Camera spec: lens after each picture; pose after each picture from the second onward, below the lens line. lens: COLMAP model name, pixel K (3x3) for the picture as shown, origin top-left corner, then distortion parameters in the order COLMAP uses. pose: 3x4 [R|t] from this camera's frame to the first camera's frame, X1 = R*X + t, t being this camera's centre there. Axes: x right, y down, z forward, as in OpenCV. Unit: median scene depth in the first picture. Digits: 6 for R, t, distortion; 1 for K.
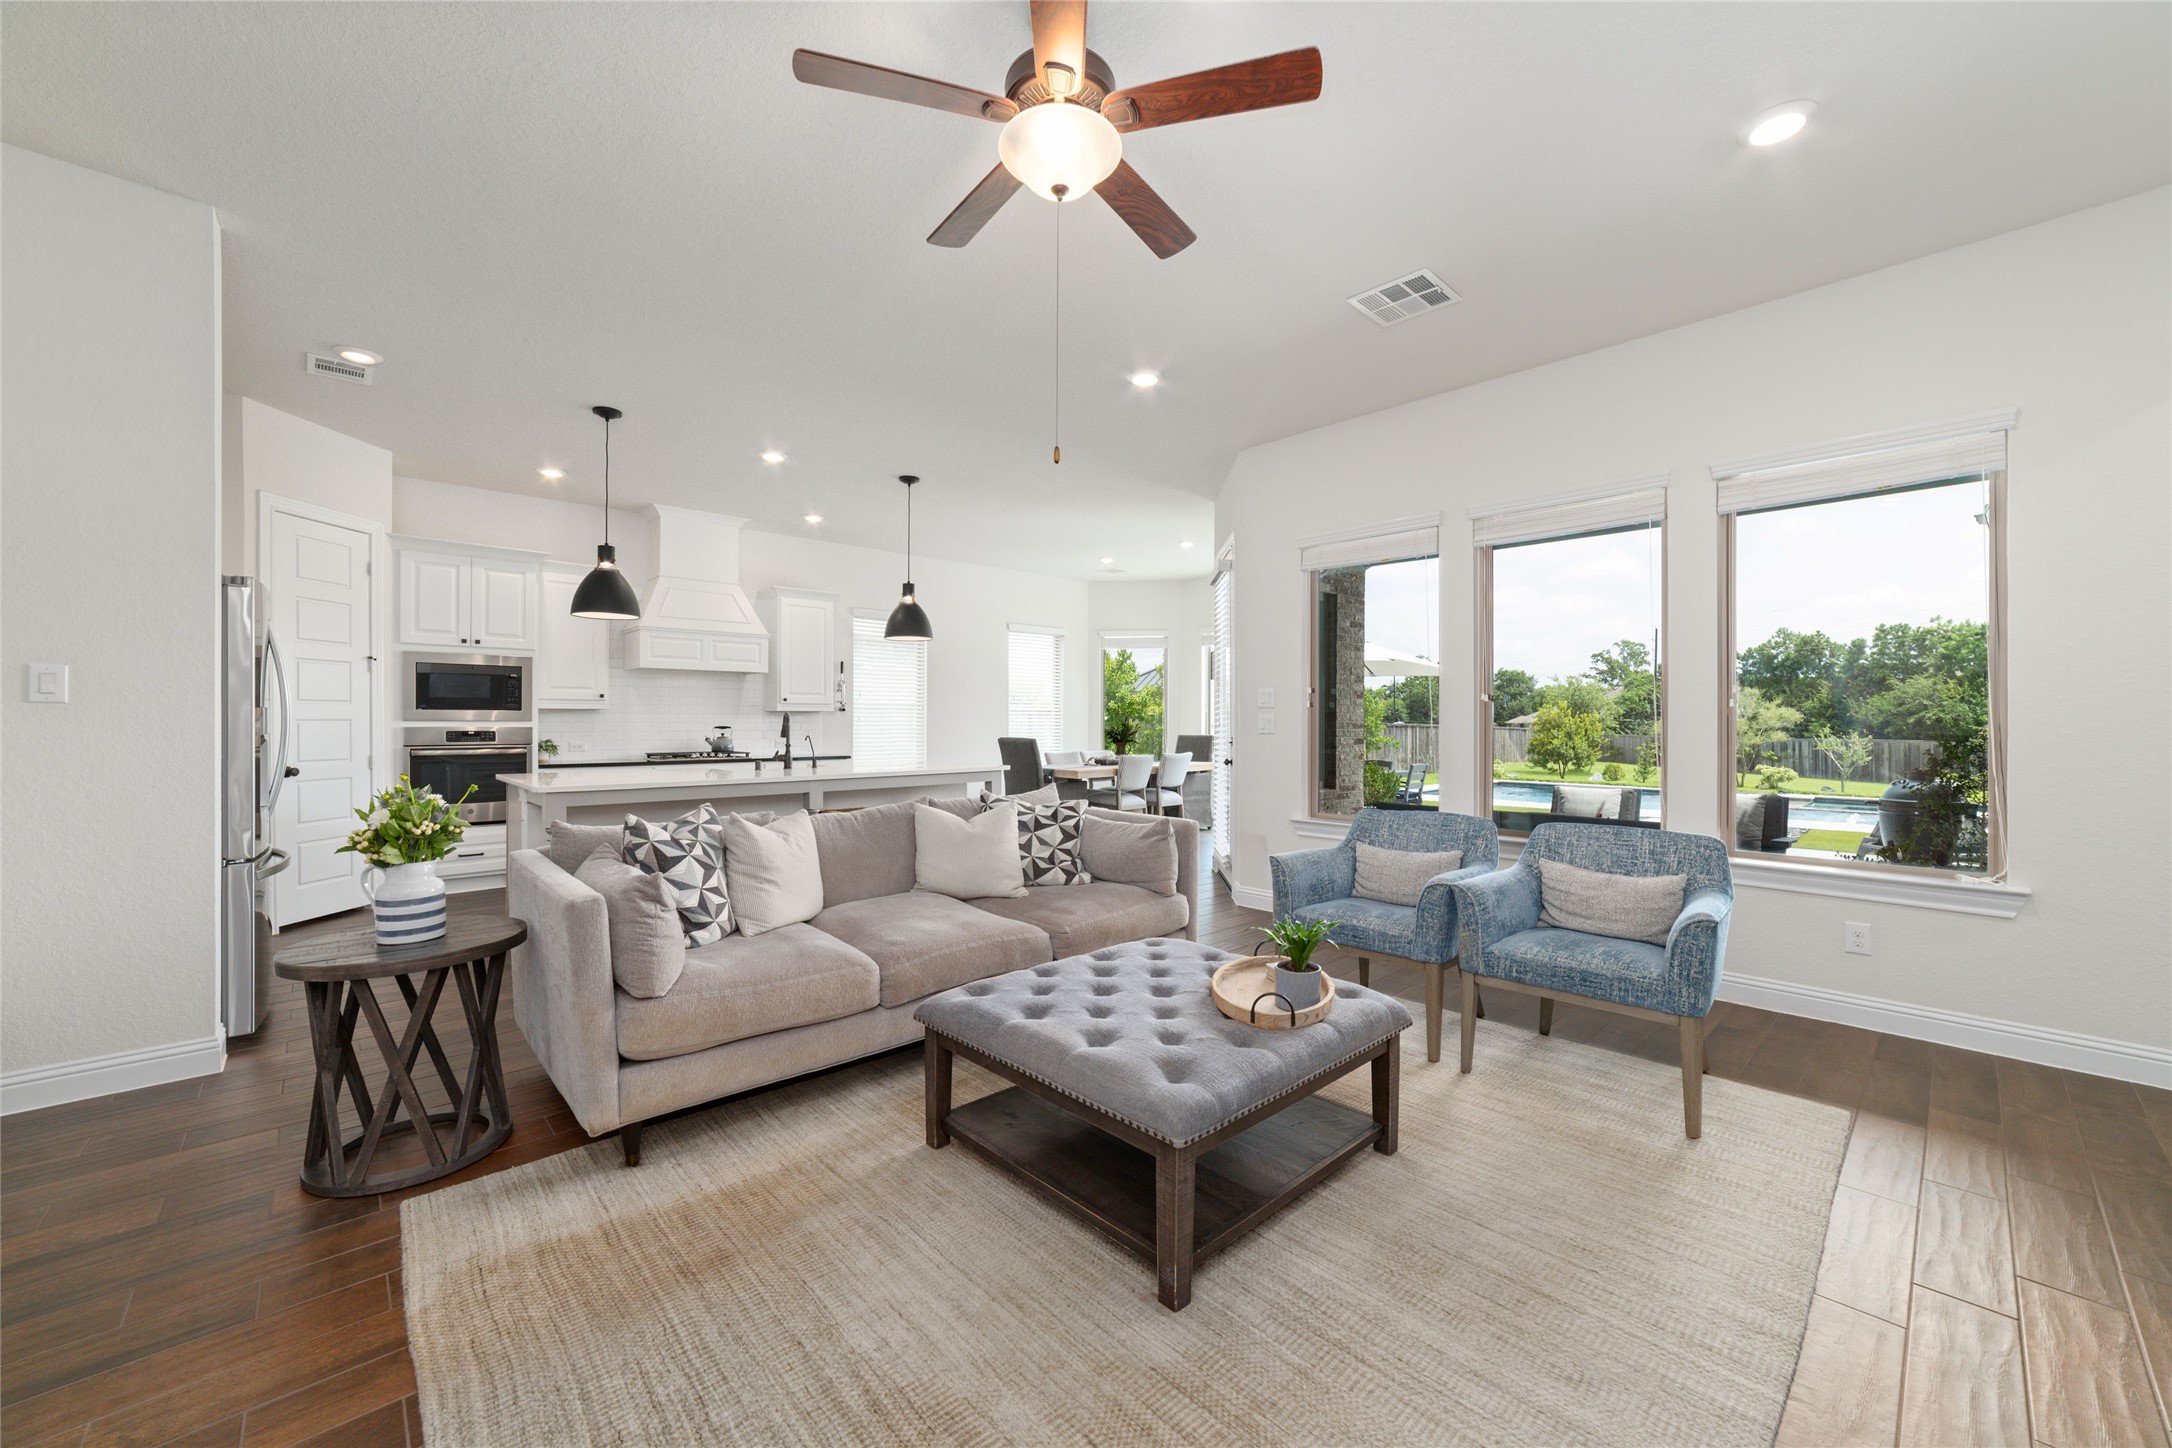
lens RADIAL K [[831.1, 0, 1090.5], [0, 831.1, 725.3], [0, 0, 1]] dist [-0.022408, 0.007736]
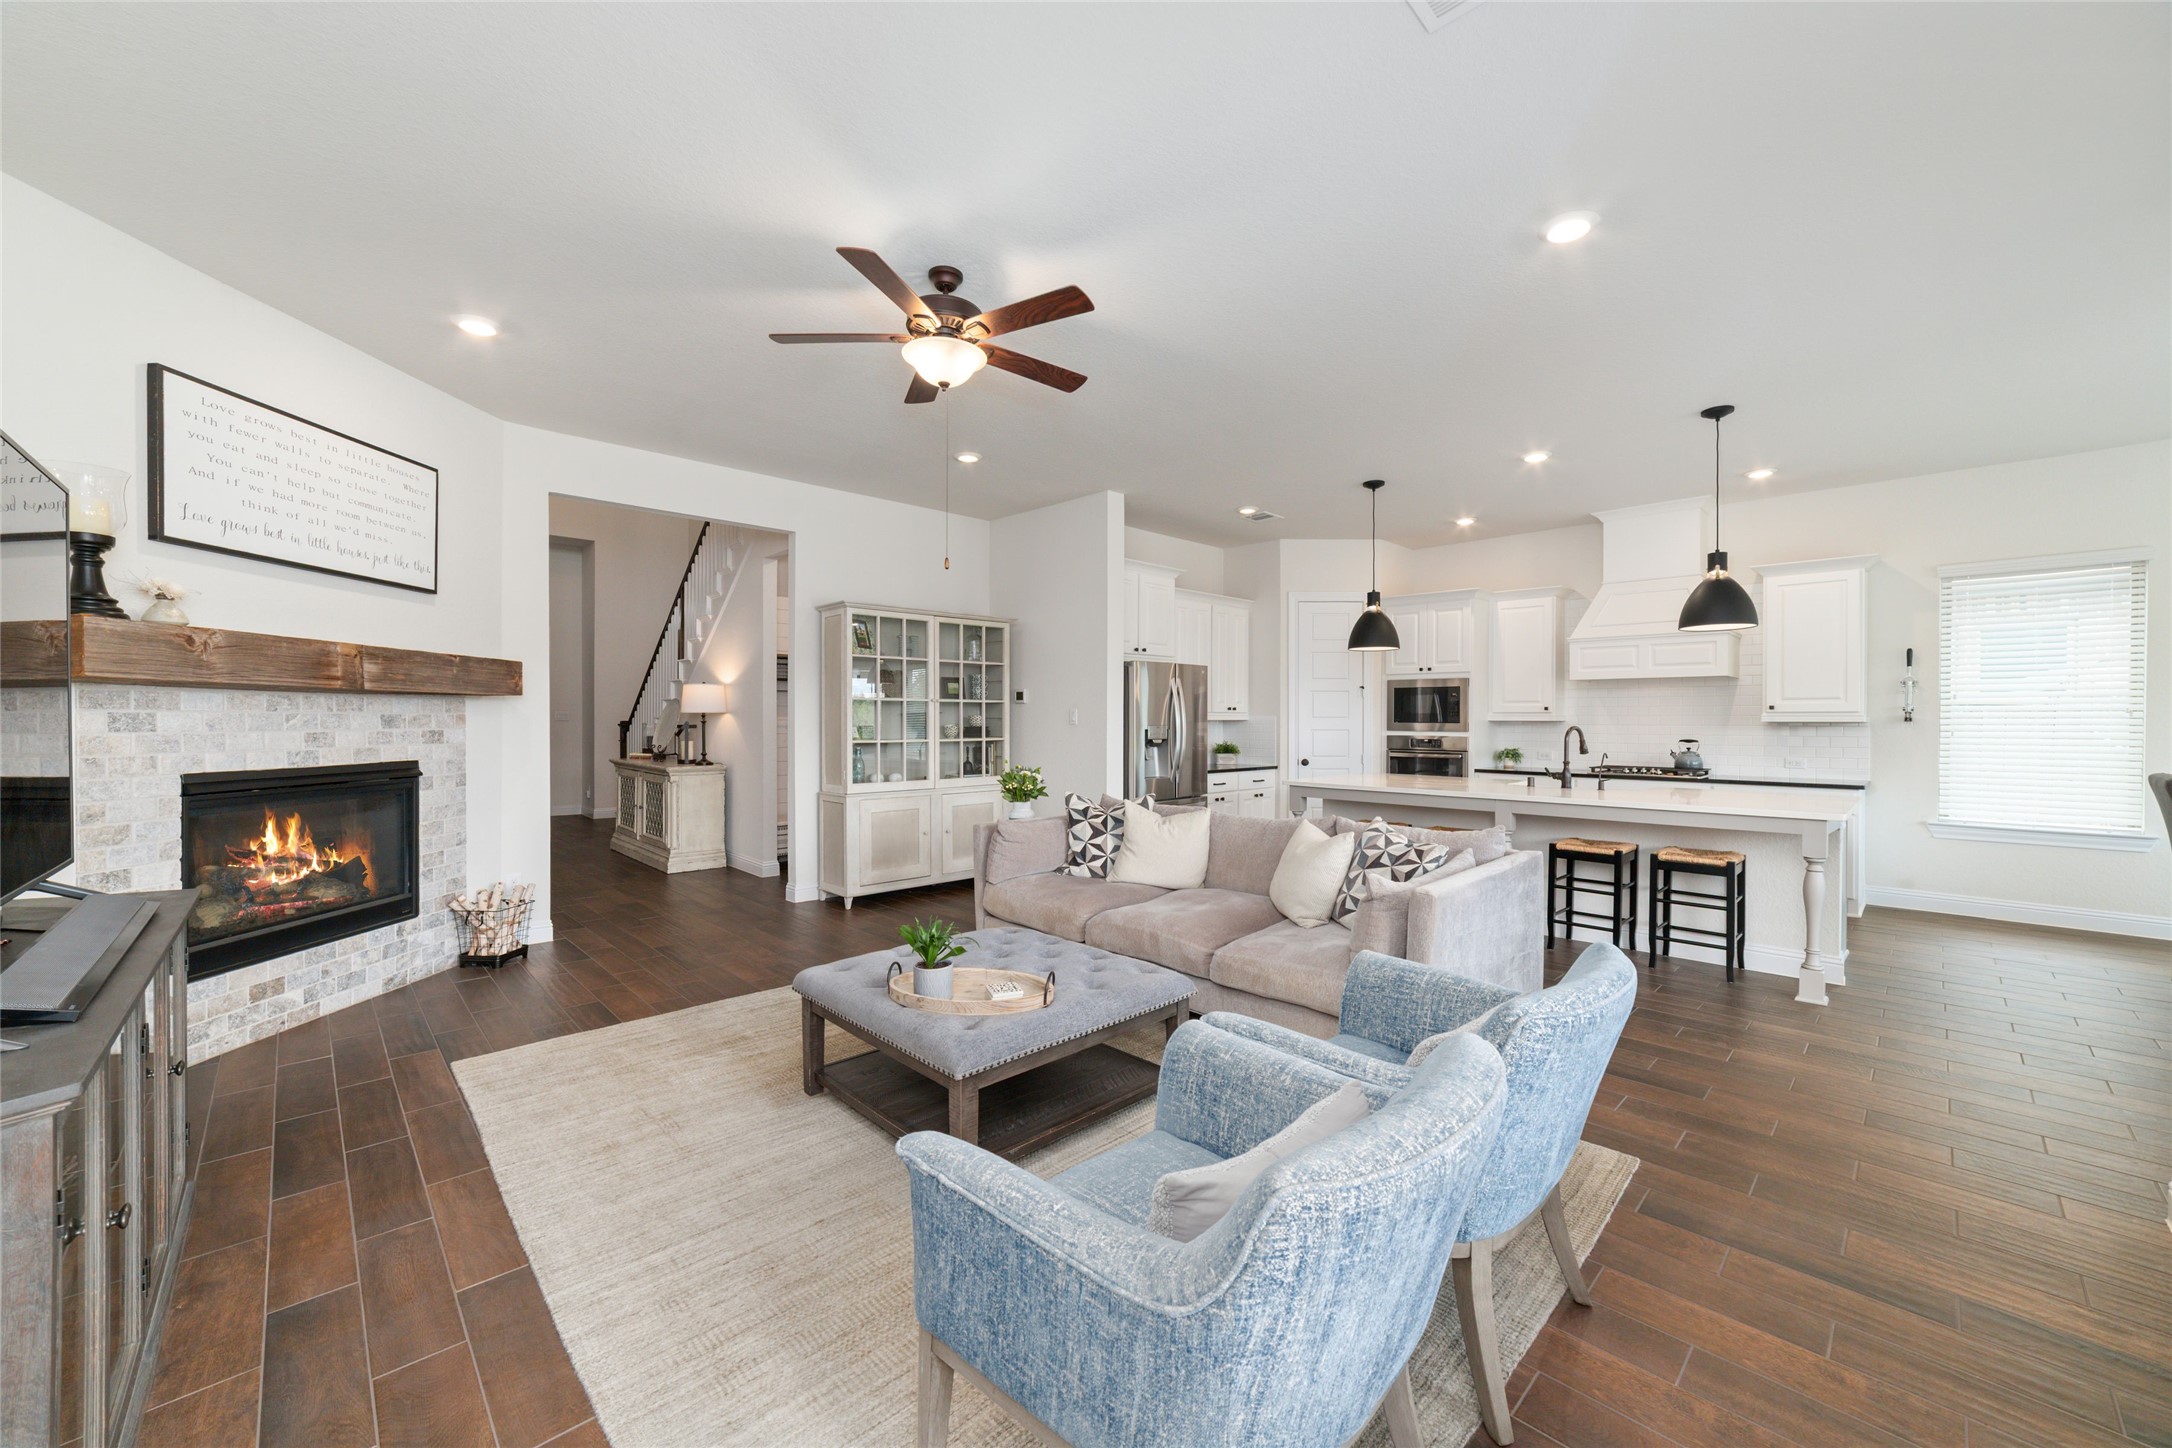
lens RADIAL K [[831.1, 0, 1090.5], [0, 831.1, 725.3], [0, 0, 1]] dist [-0.022408, 0.007736]
pose [[0.015828, 0.005853, -0.999858, 0.531408], [-0.006930, 0.999959, 0.005744, -0.018316], [0.999851, 0.006838, 0.015868, 0.454520]]
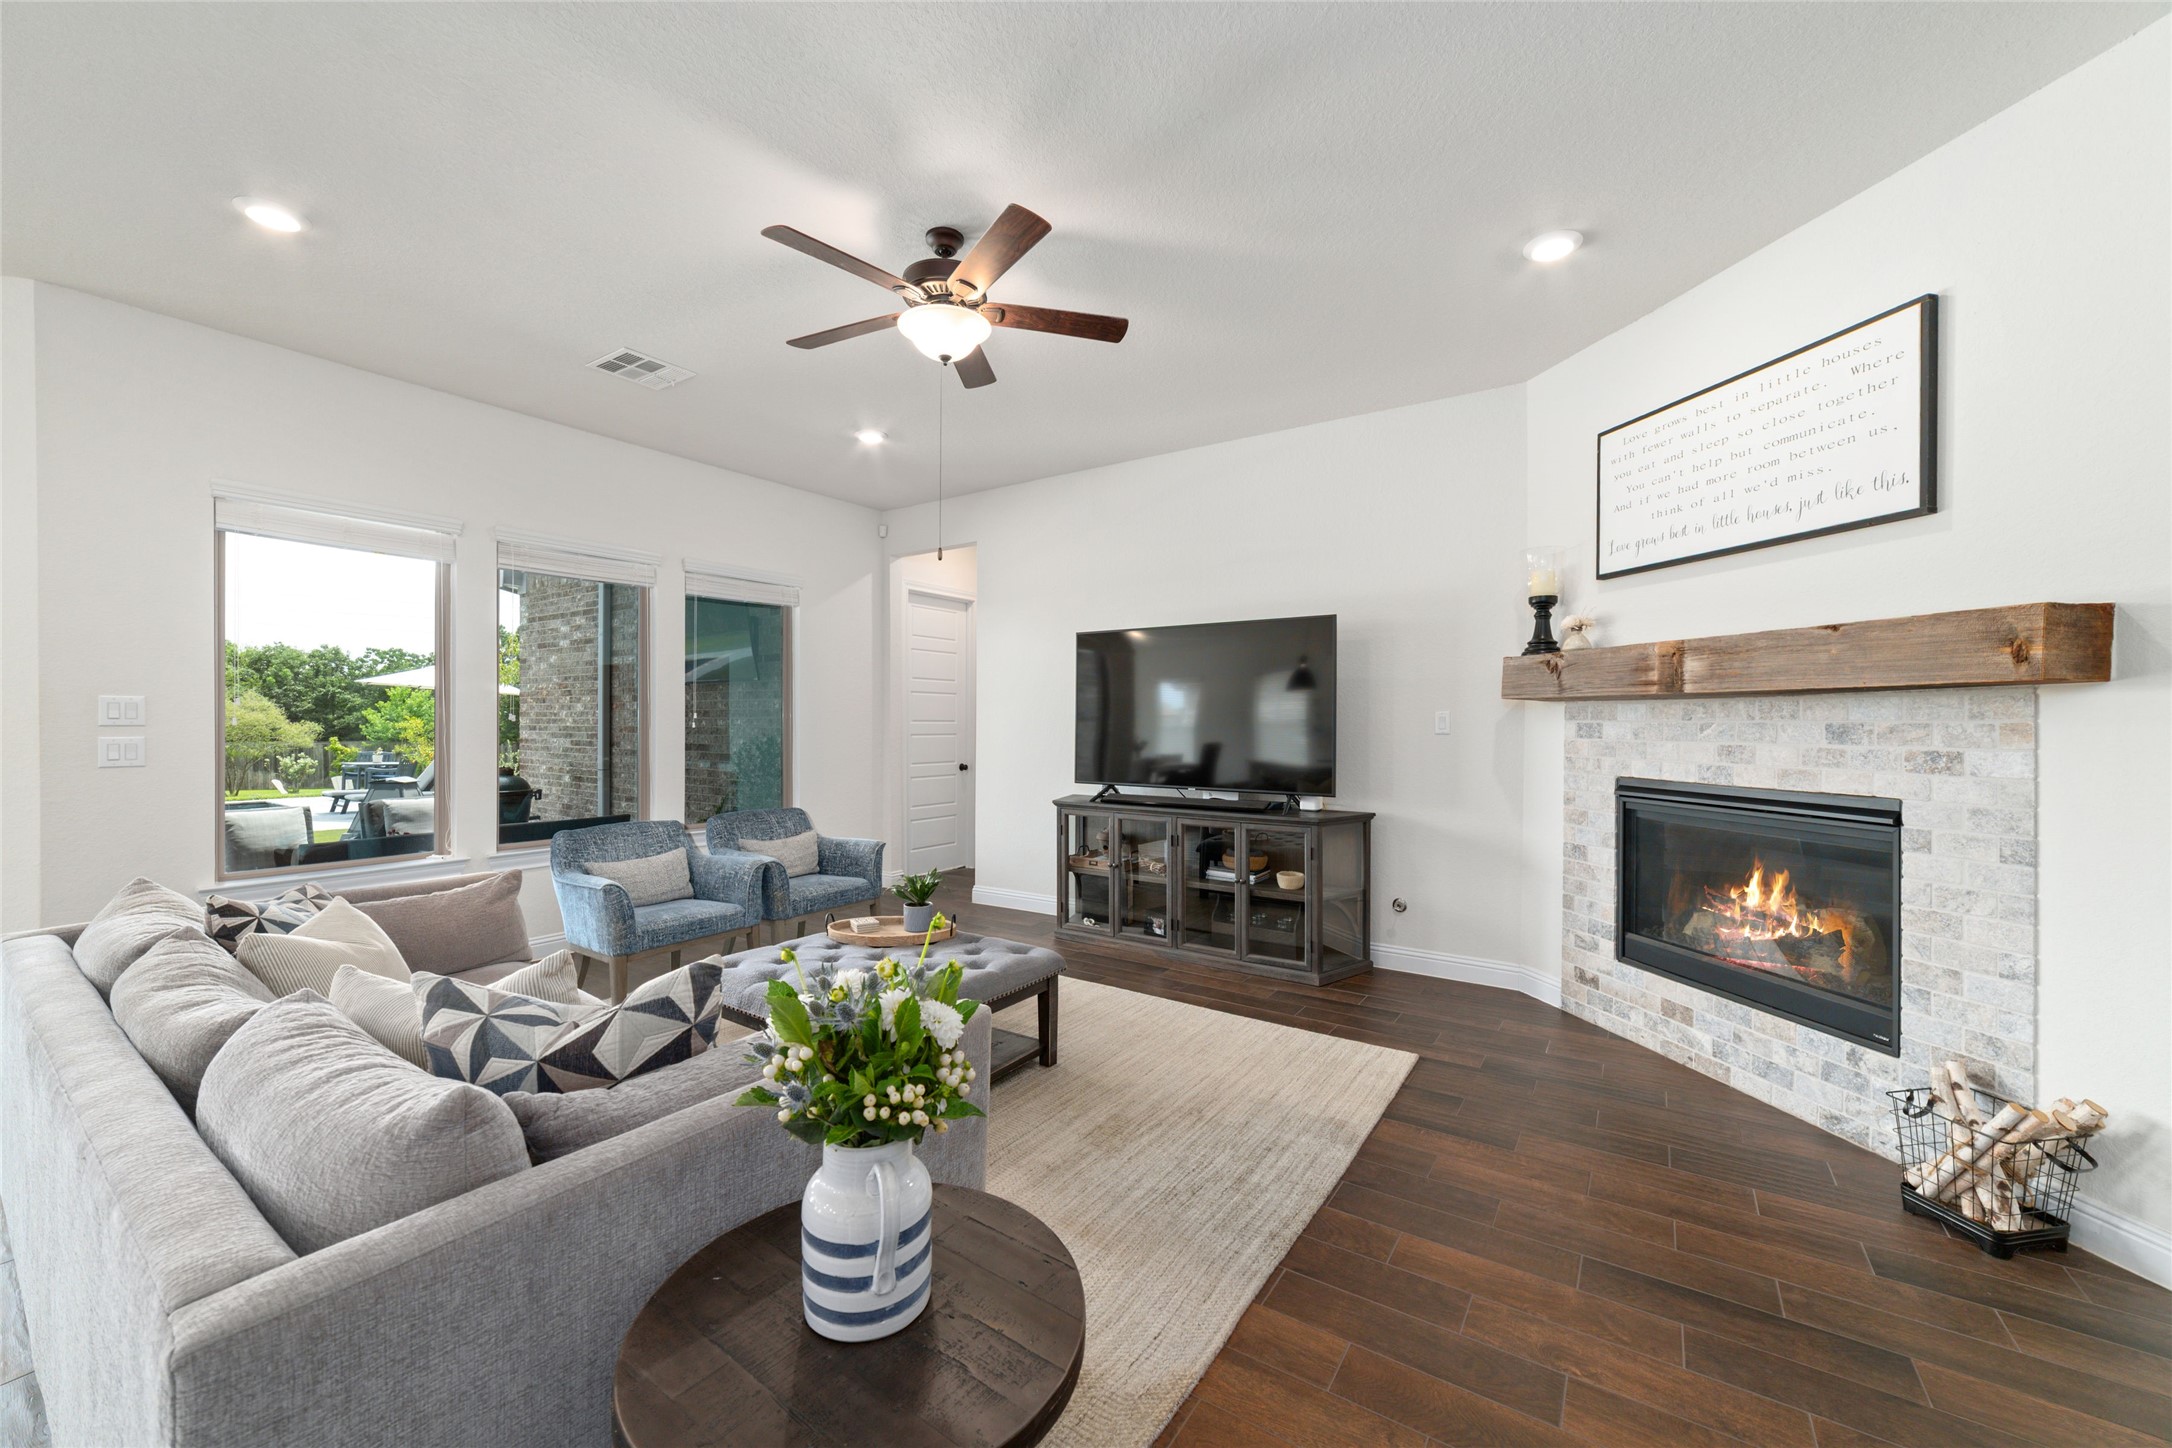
lens RADIAL K [[831.1, 0, 1090.5], [0, 831.1, 725.3], [0, 0, 1]] dist [-0.022408, 0.007736]
pose [[-0.221638, -0.006474, 0.975108, -0.513946], [0.001753, 0.999974, 0.007037, -0.022231], [-0.975127, 0.003269, -0.221621, 0.391225]]
